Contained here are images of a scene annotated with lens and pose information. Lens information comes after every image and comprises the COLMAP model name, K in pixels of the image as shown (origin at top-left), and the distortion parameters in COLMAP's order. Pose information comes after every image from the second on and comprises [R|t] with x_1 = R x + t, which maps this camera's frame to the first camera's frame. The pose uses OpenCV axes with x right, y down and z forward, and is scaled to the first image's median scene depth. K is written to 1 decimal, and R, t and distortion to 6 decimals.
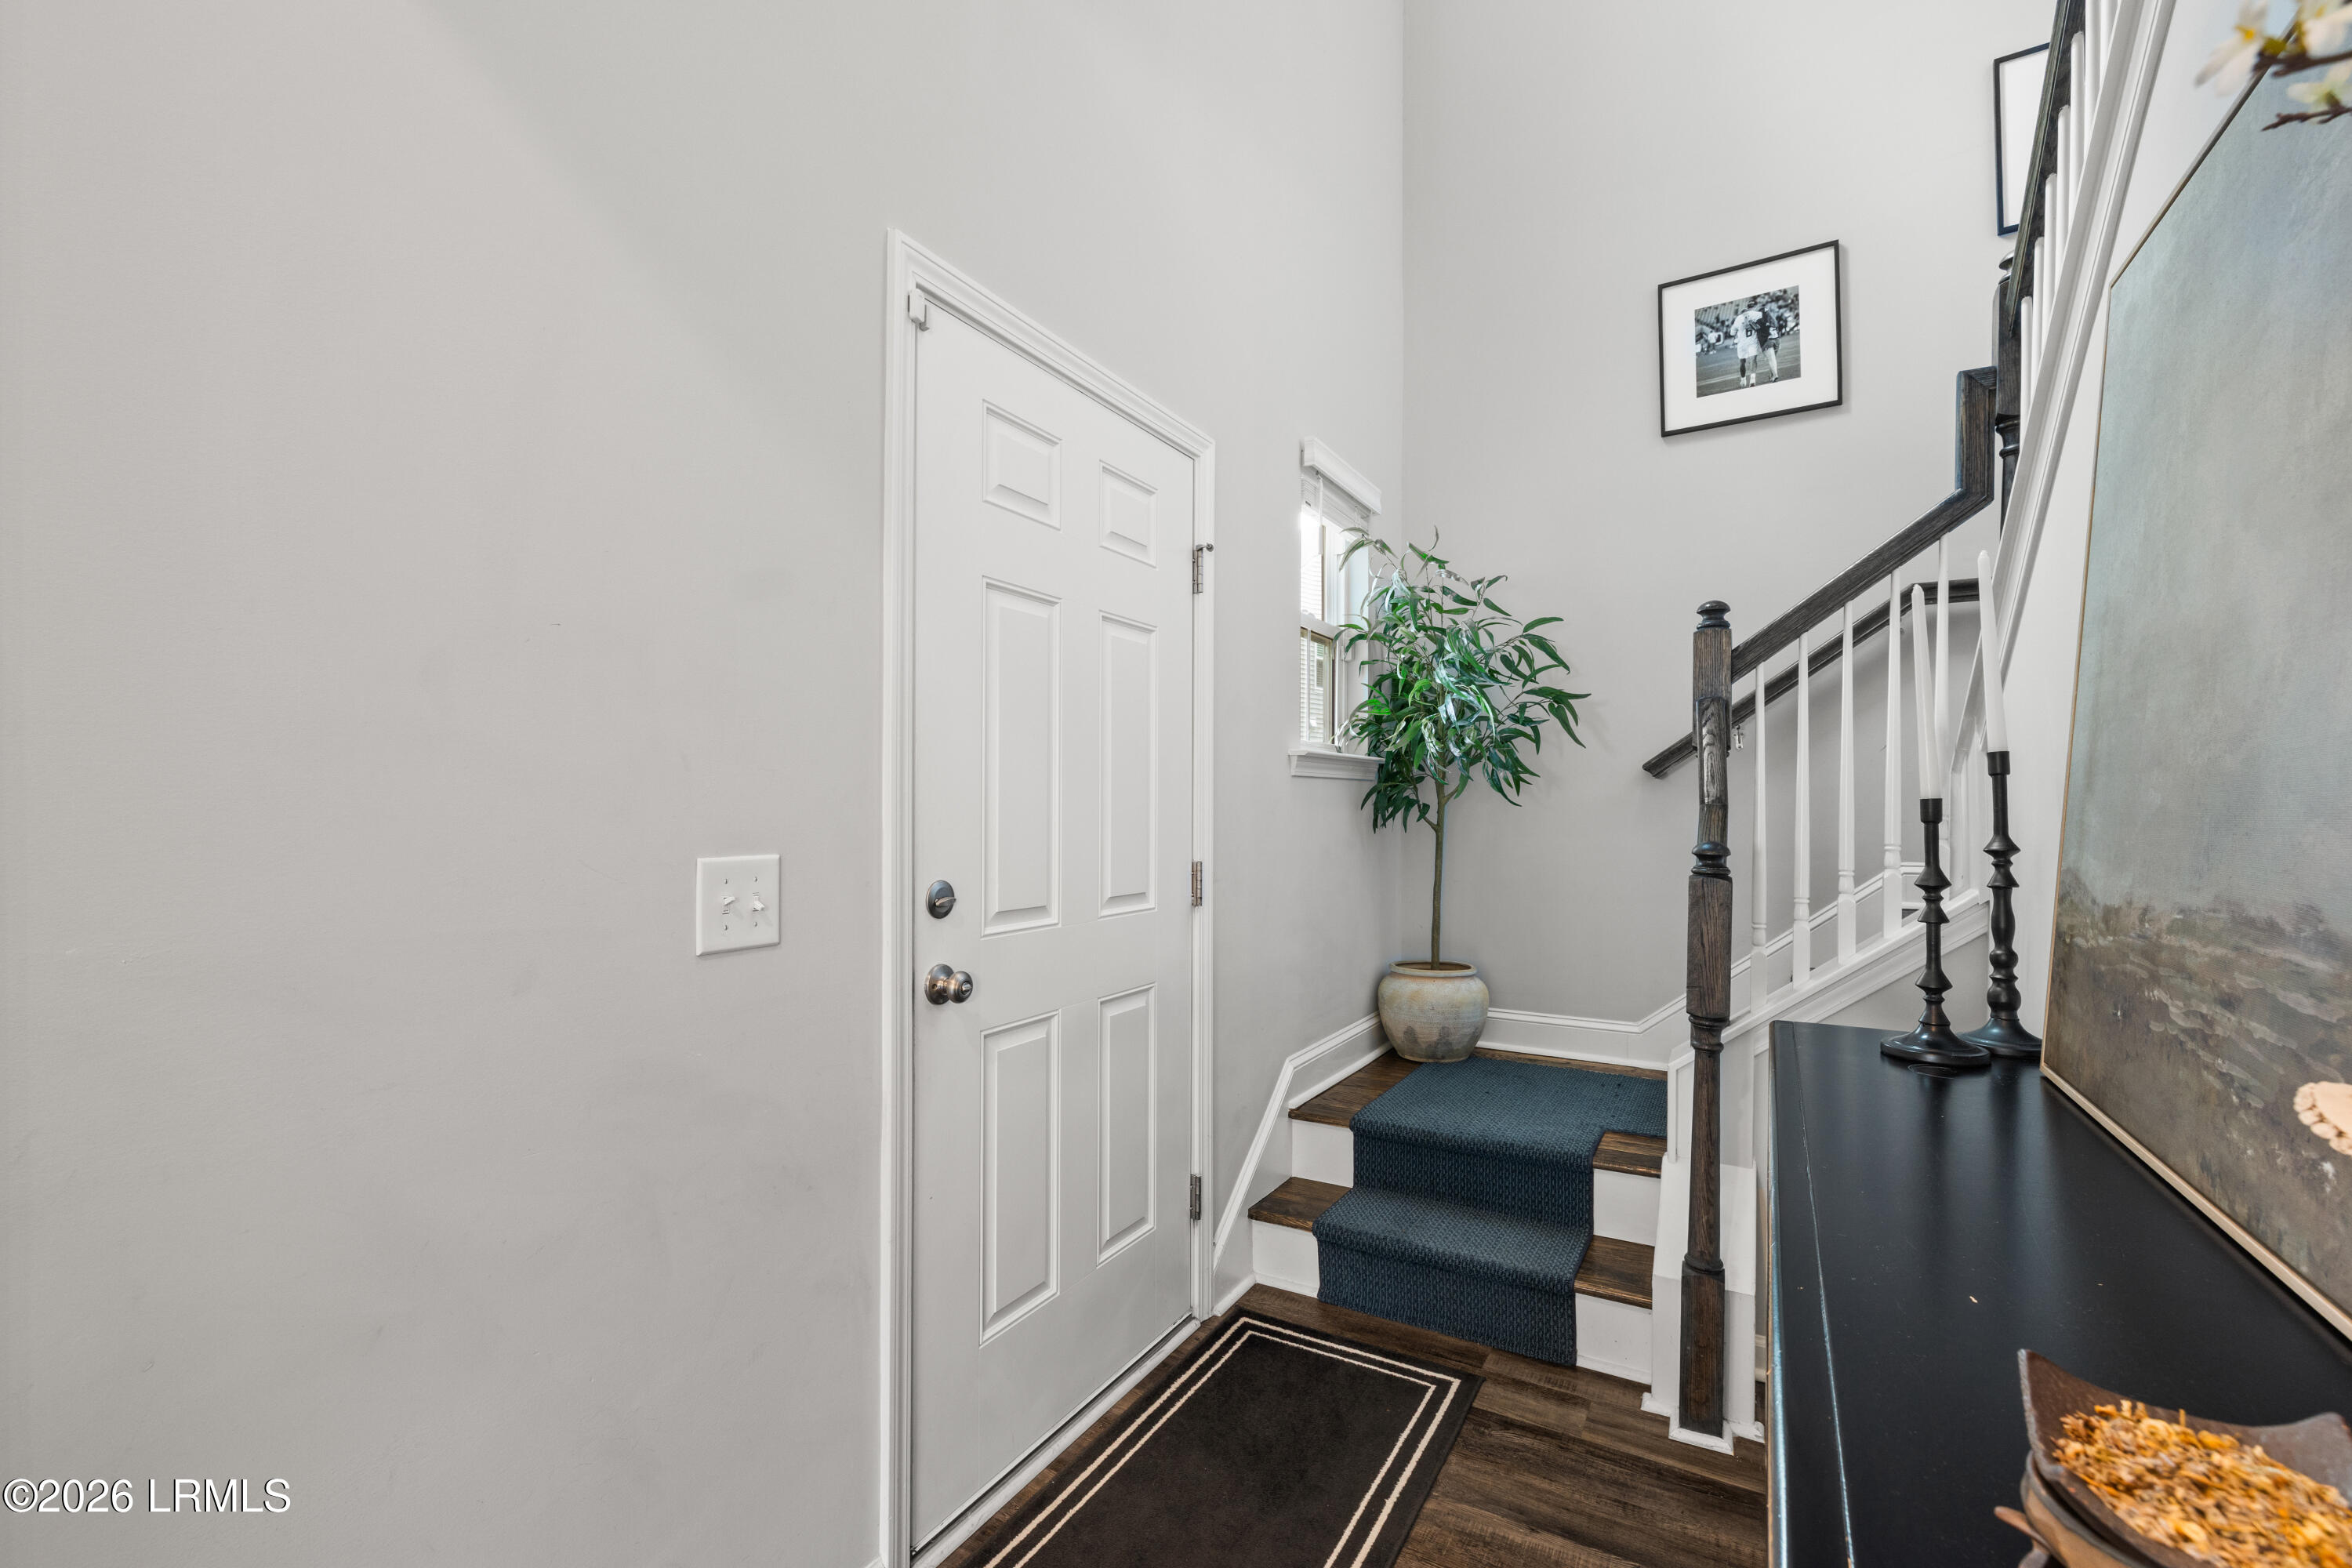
lens RADIAL K [[1015.7, 0, 1176.9], [0, 1015.7, 794.1], [0, 0, 1]] dist [-0.000280, 0.000205]
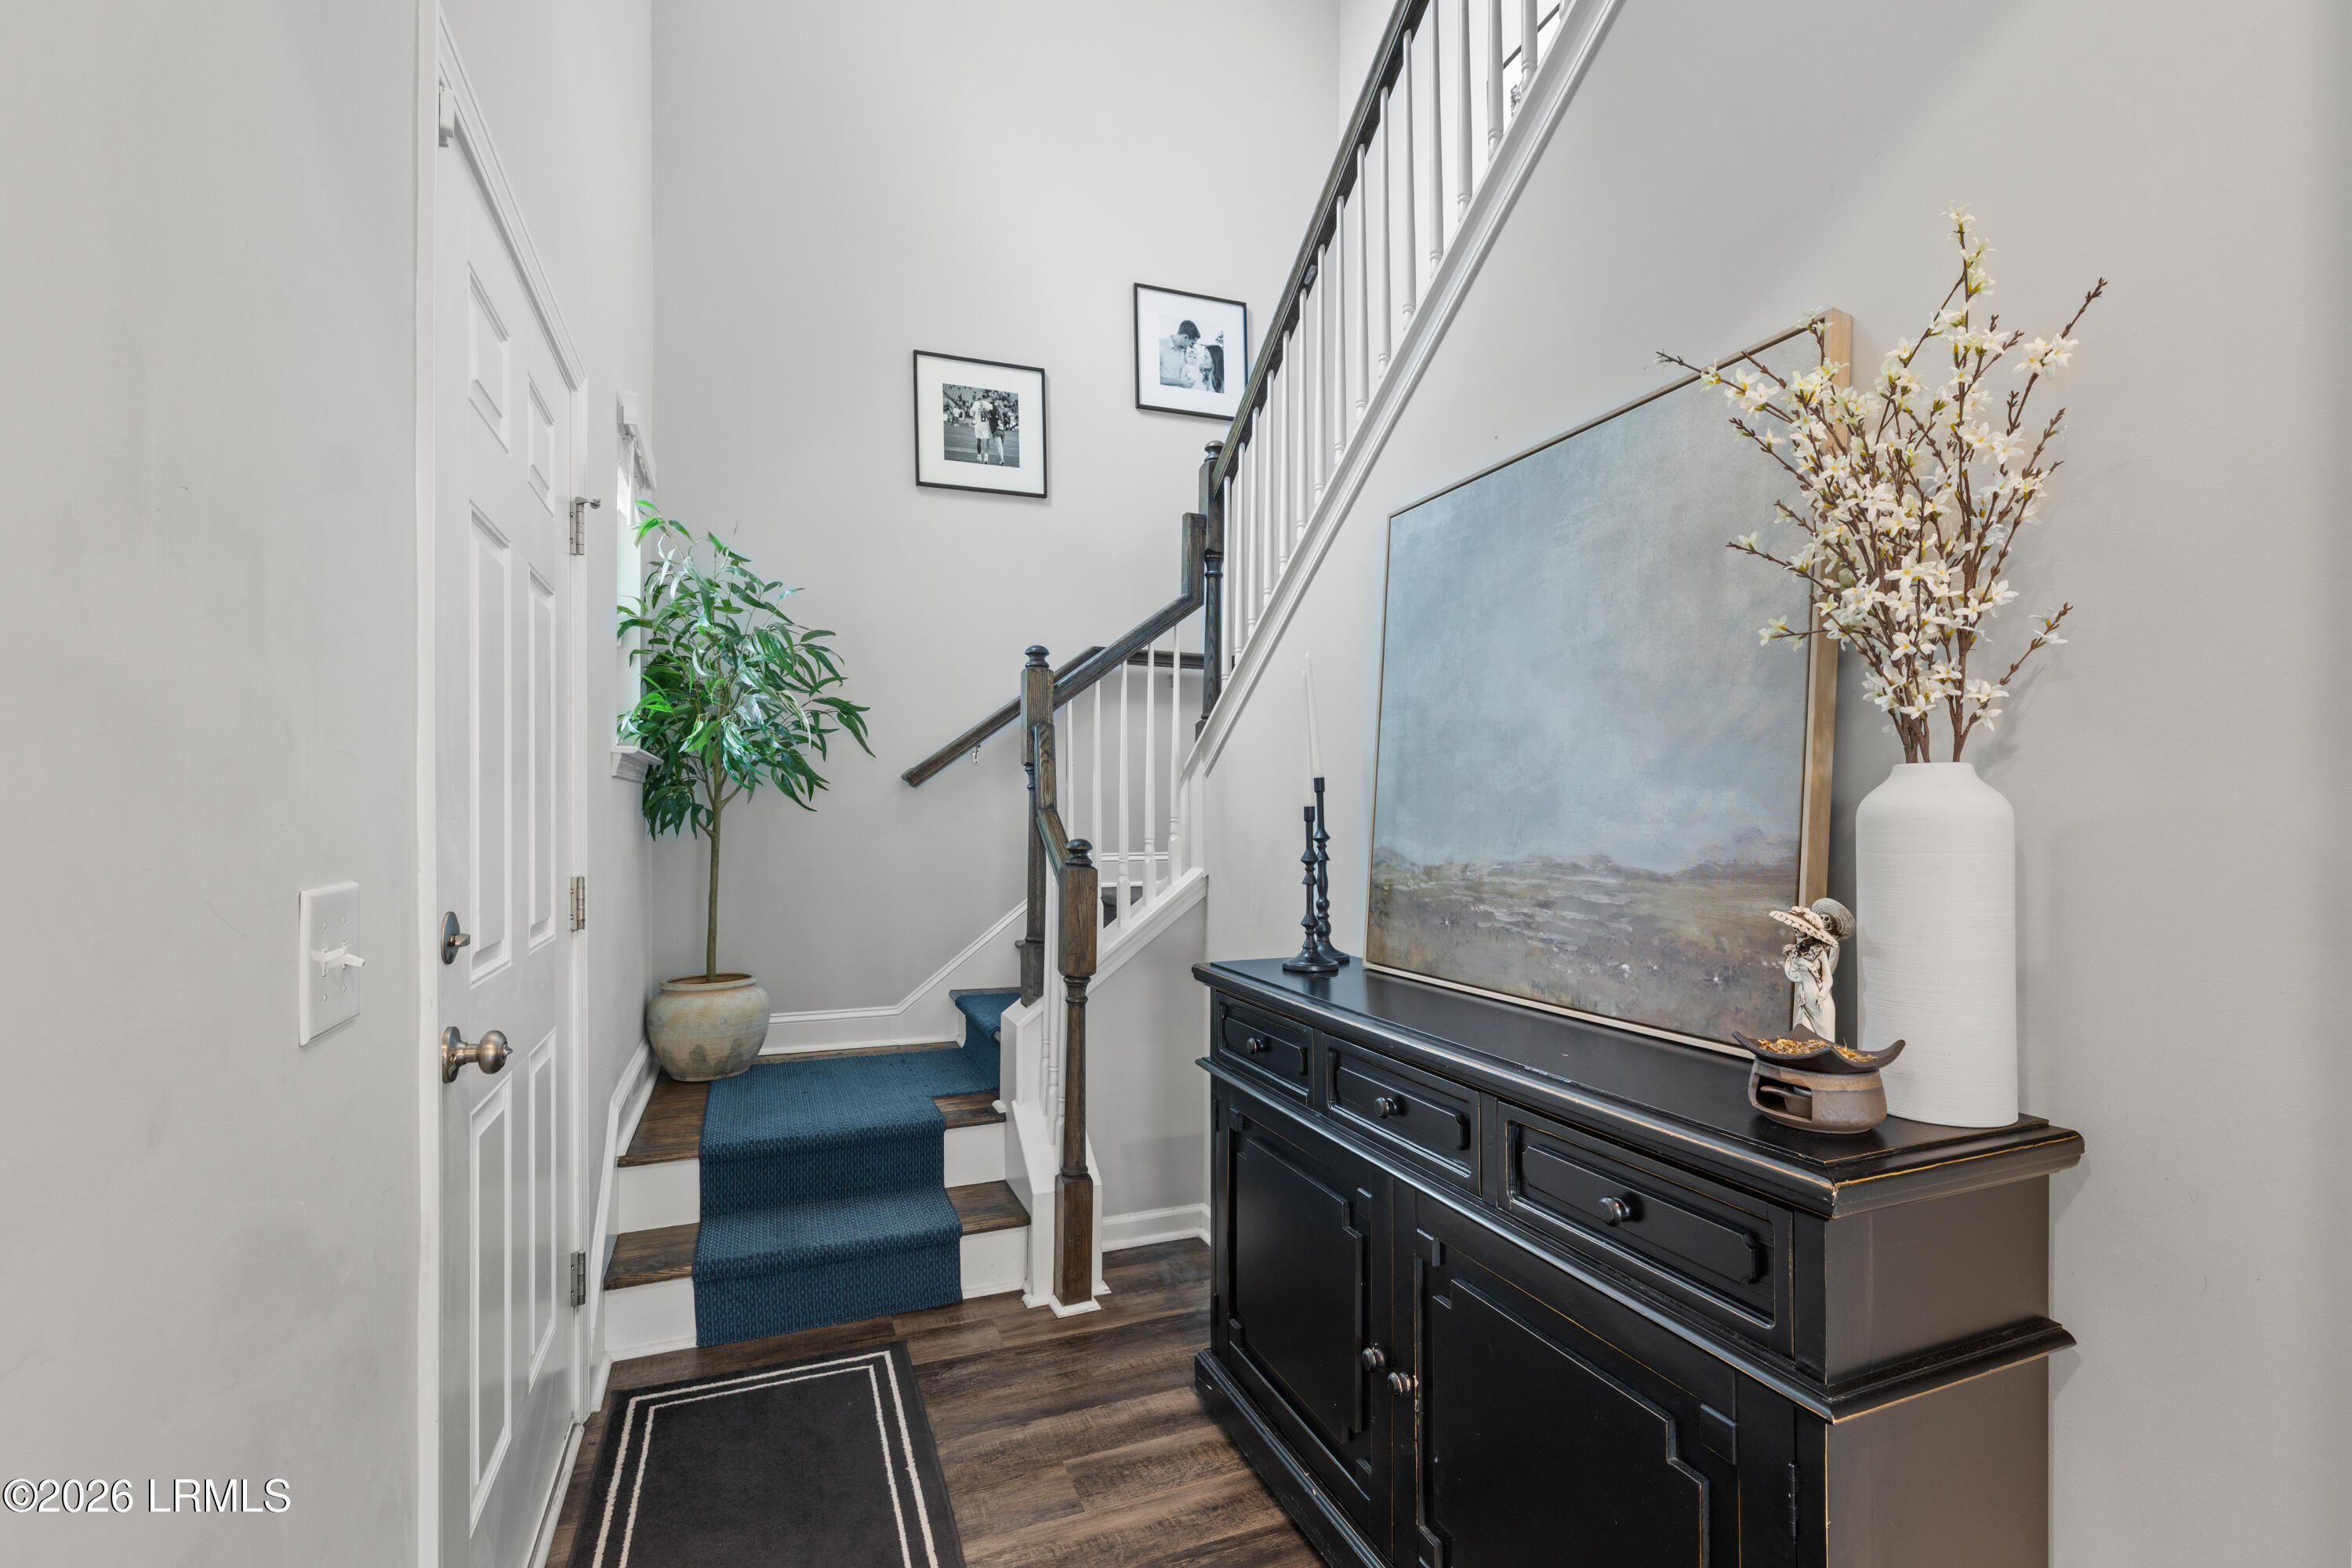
lens RADIAL K [[1025.3, 0, 1174.0], [0, 1025.3, 804.5], [0, 0, 1]] dist [0.001135, 0.000359]
pose [[0.613463, 0.006026, 0.789700, -0.337223], [-0.009639, 0.999954, -0.000143, 0.001858], [-0.789664, -0.007524, 0.613493, 0.094834]]
